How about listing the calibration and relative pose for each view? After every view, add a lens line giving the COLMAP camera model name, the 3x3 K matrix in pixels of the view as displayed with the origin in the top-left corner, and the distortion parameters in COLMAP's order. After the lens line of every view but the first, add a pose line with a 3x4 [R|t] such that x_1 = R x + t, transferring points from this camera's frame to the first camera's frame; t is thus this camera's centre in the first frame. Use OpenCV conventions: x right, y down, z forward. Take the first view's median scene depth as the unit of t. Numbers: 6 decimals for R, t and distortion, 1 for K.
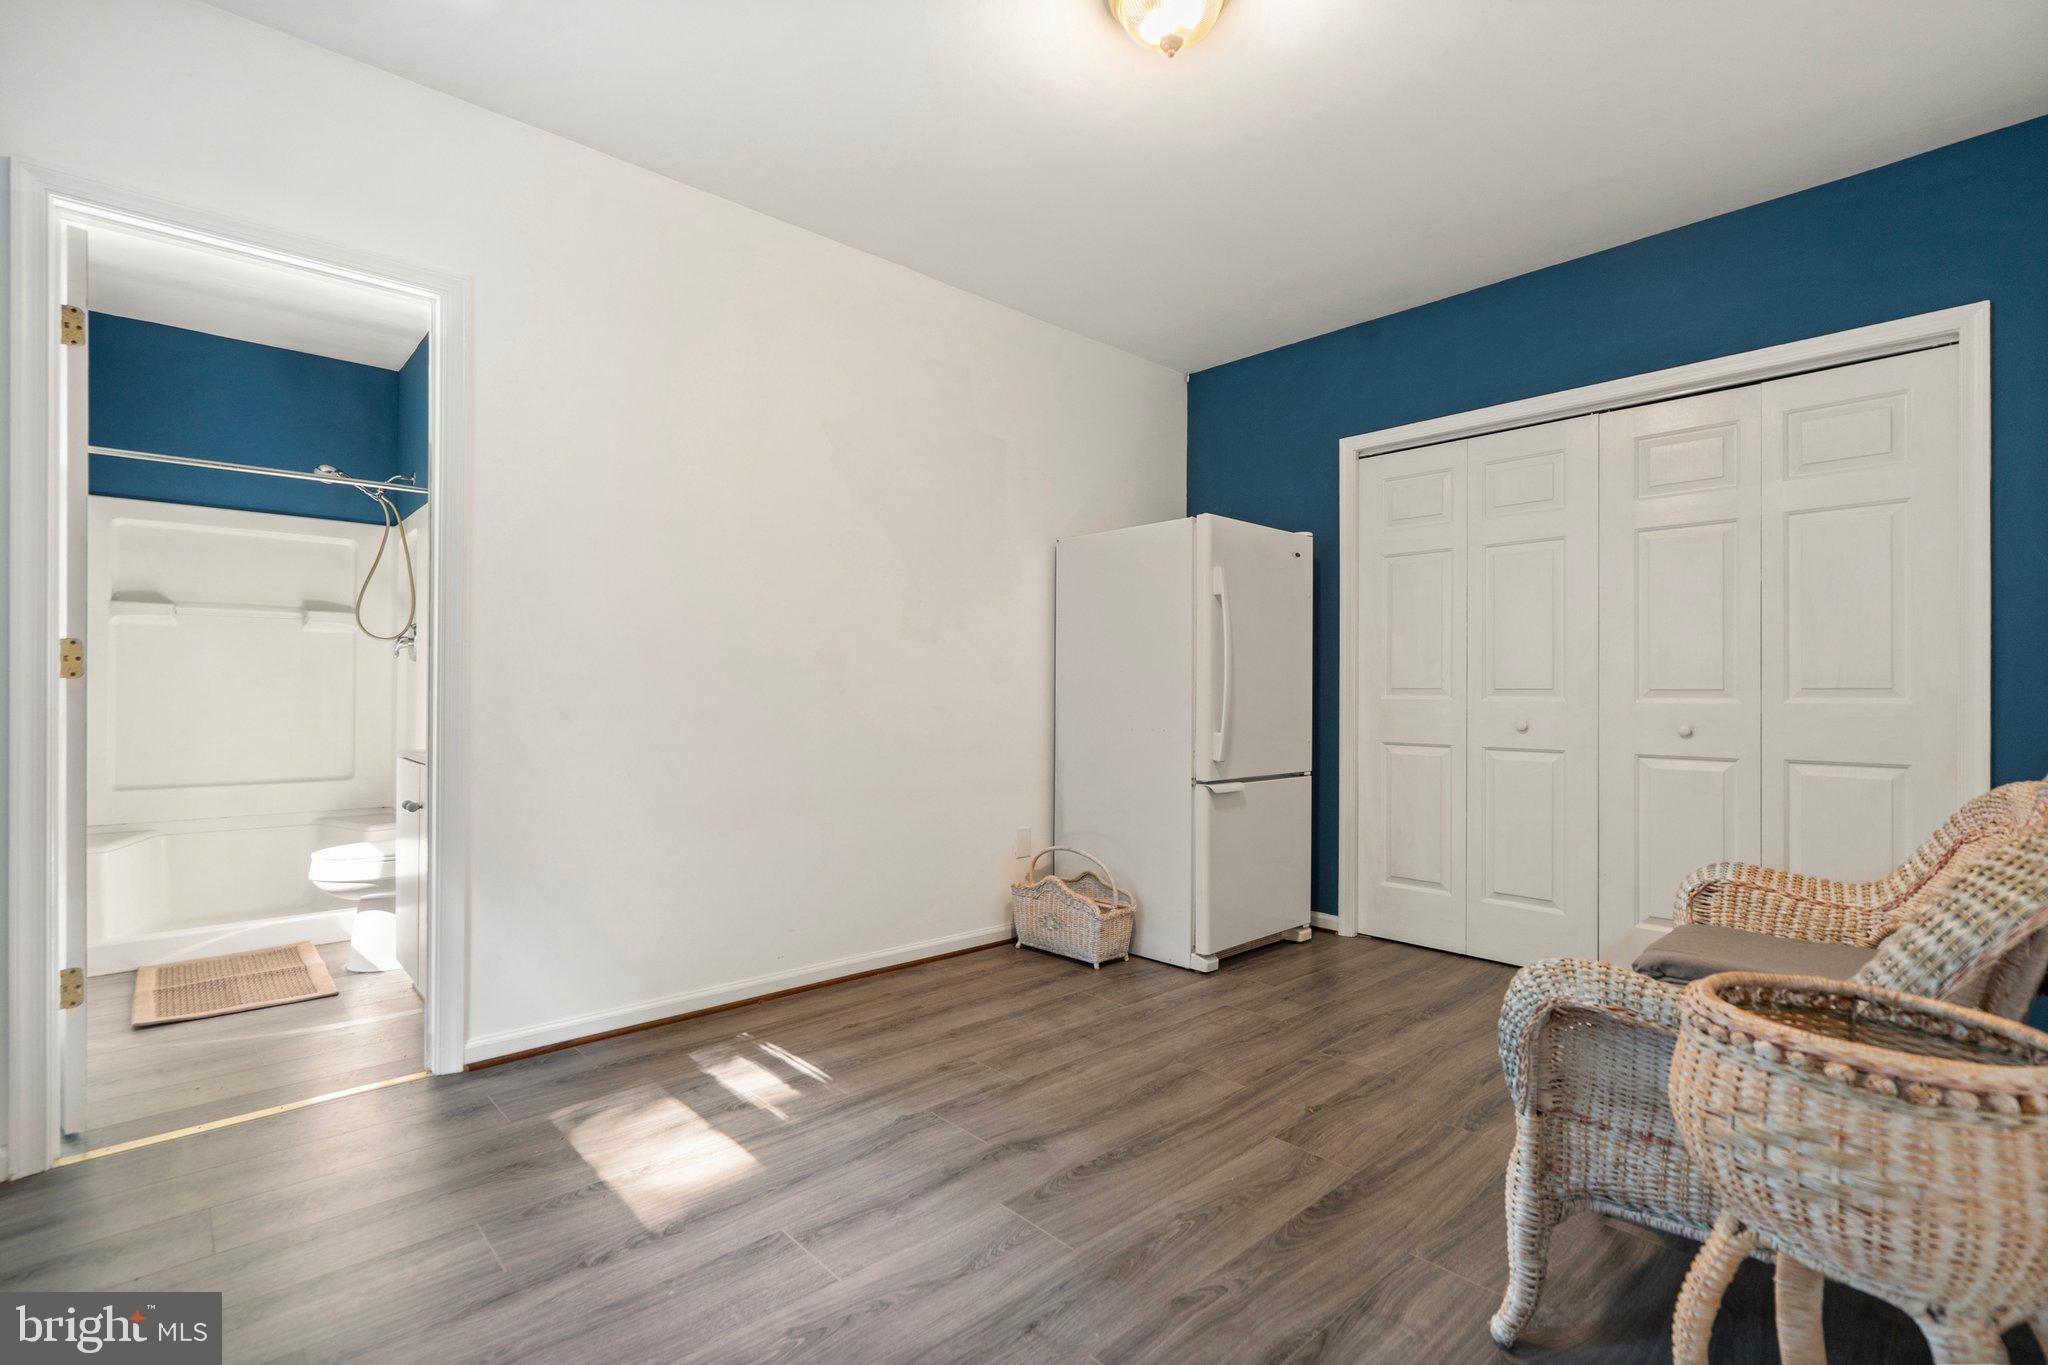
lens RADIAL K [[954.3, 0, 1011.8], [0, 954.3, 692.0], [0, 0, 1]] dist [0.000806, 0.000558]
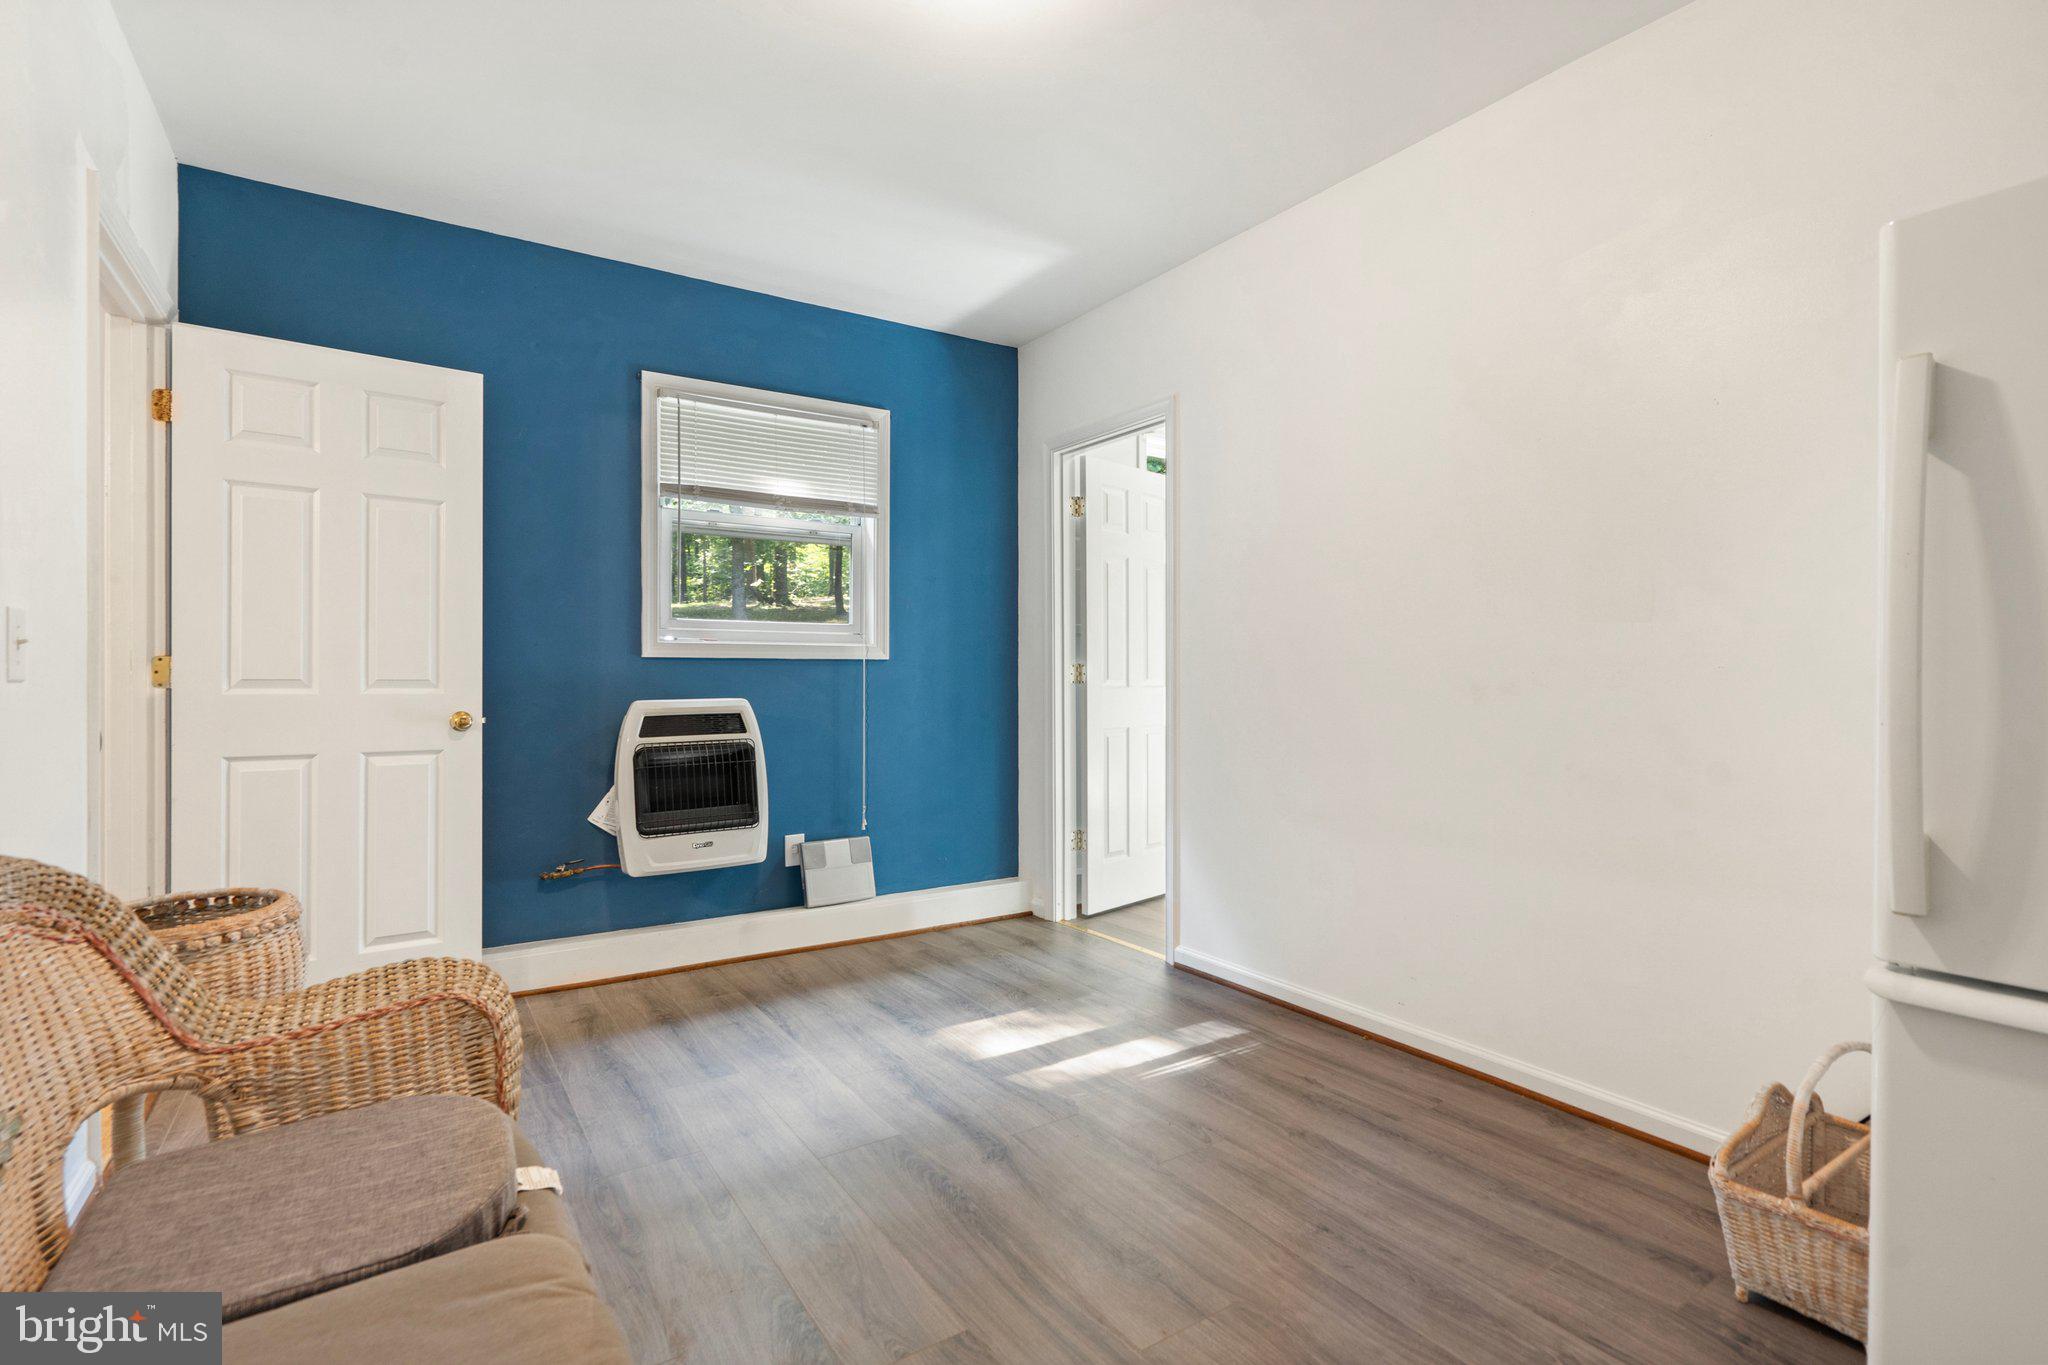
lens RADIAL K [[954.3, 0, 1011.8], [0, 954.3, 692.0], [0, 0, 1]] dist [0.000806, 0.000558]
pose [[-0.169266, 0.004408, -0.985561, 0.761181], [-0.002508, 0.999985, 0.004903, -0.009762], [0.985567, 0.003301, -0.169253, 0.905675]]
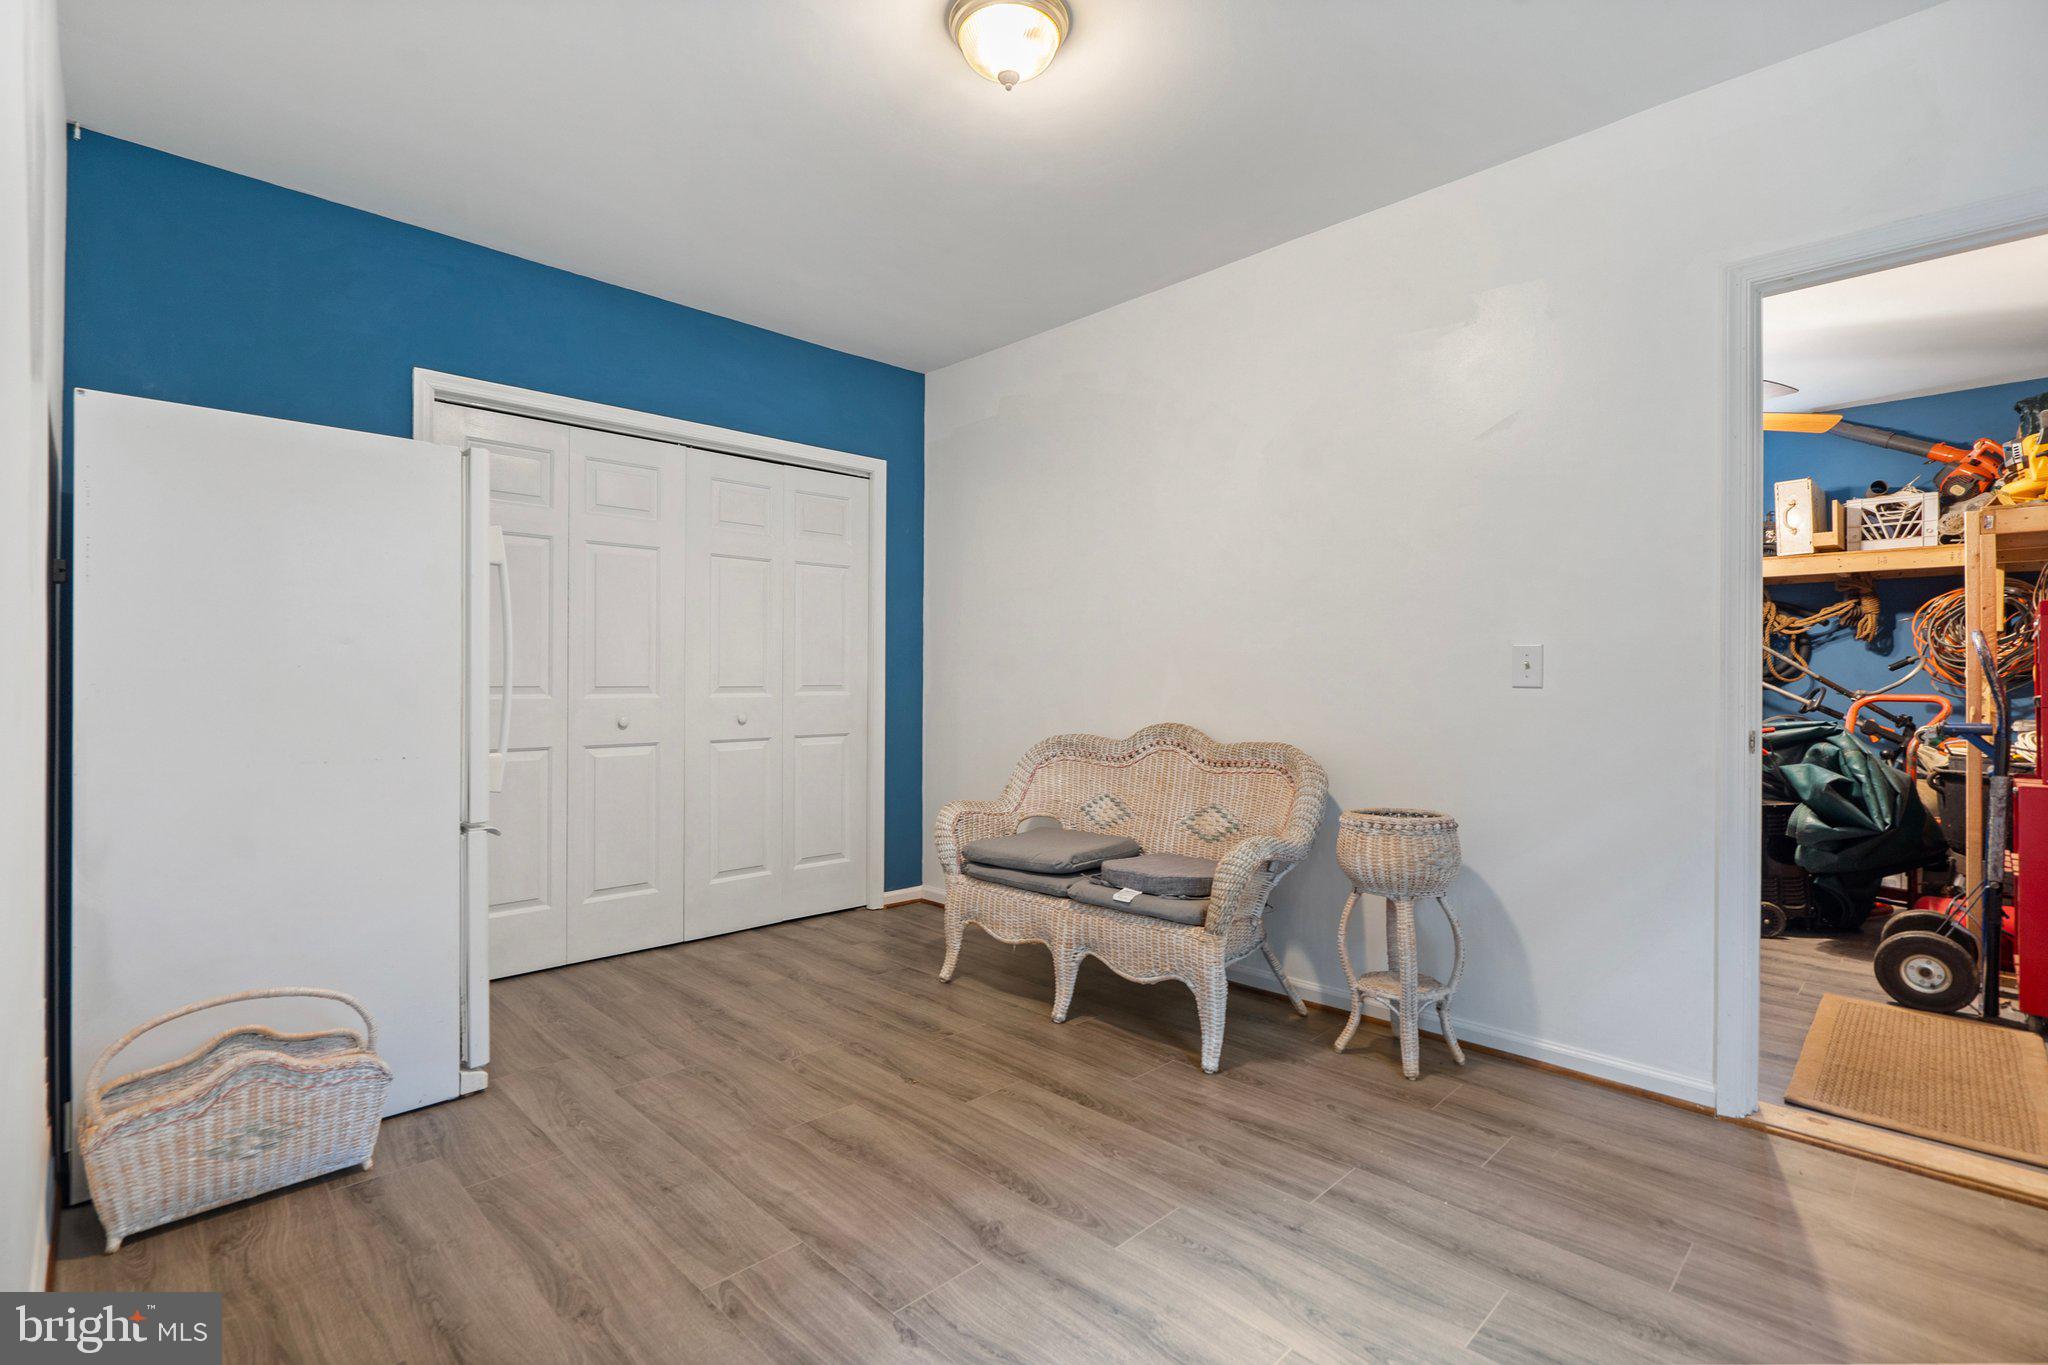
lens RADIAL K [[928.4, 0, 1036.0], [0, 928.4, 674.0], [0, 0, 1]] dist [-0.002248, -0.000127]
pose [[-0.049598, -0.000052, 0.998769, -0.634532], [-0.006779, 0.999977, -0.000284, -0.025176], [-0.998746, -0.006785, -0.049598, 0.767537]]
